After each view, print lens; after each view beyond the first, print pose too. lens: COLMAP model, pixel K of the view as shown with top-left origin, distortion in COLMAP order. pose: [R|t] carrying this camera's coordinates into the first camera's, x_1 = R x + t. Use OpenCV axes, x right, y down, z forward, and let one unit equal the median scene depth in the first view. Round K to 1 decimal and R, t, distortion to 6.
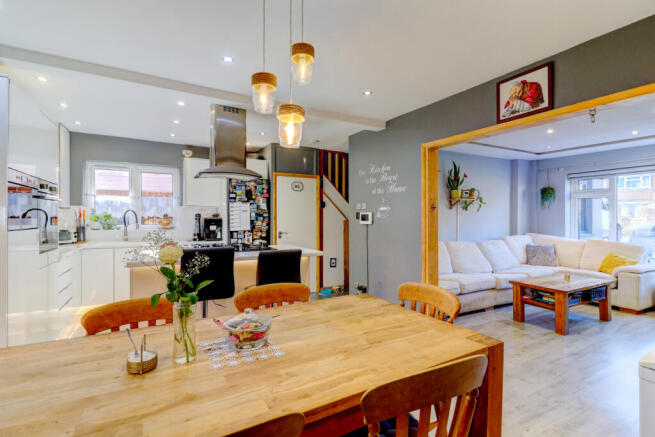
lens RADIAL K [[304.7, 0, 323.8], [0, 304.7, 217.1], [0, 0, 1]] dist [-0.001991, -0.000321]
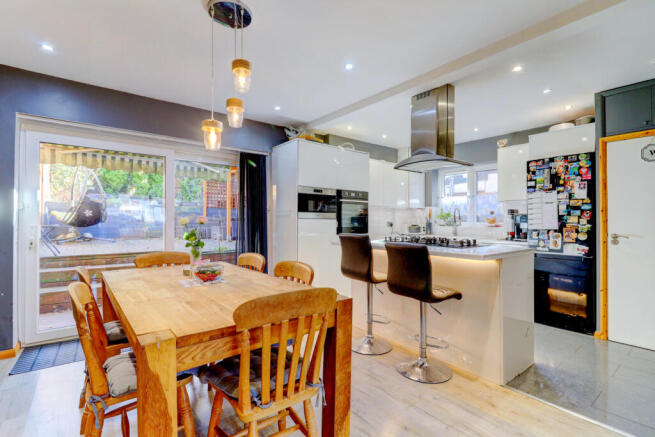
lens RADIAL K [[304.7, 0, 326.1], [0, 304.7, 221.3], [0, 0, 1]] dist [-0.001991, -0.000321]
pose [[0.159523, -0.002593, -0.987191, 0.368816], [-0.002099, 0.999993, -0.002966, 0.027104], [0.987192, 0.002545, 0.159517, 0.349287]]
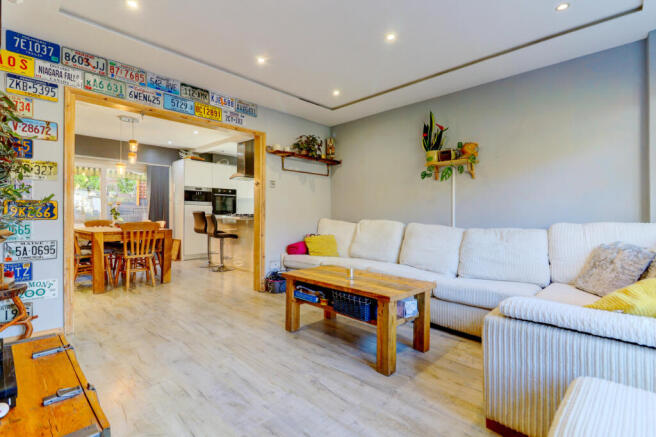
lens RADIAL K [[313.3, 0, 325.8], [0, 313.3, 215.4], [0, 0, 1]] dist [-0.002013, 0.000060]
pose [[0.287544, -0.000087, -0.957768, 1.312320], [-0.006396, 0.999978, -0.002011, 0.073582], [0.957746, 0.006704, 0.287537, 0.678317]]
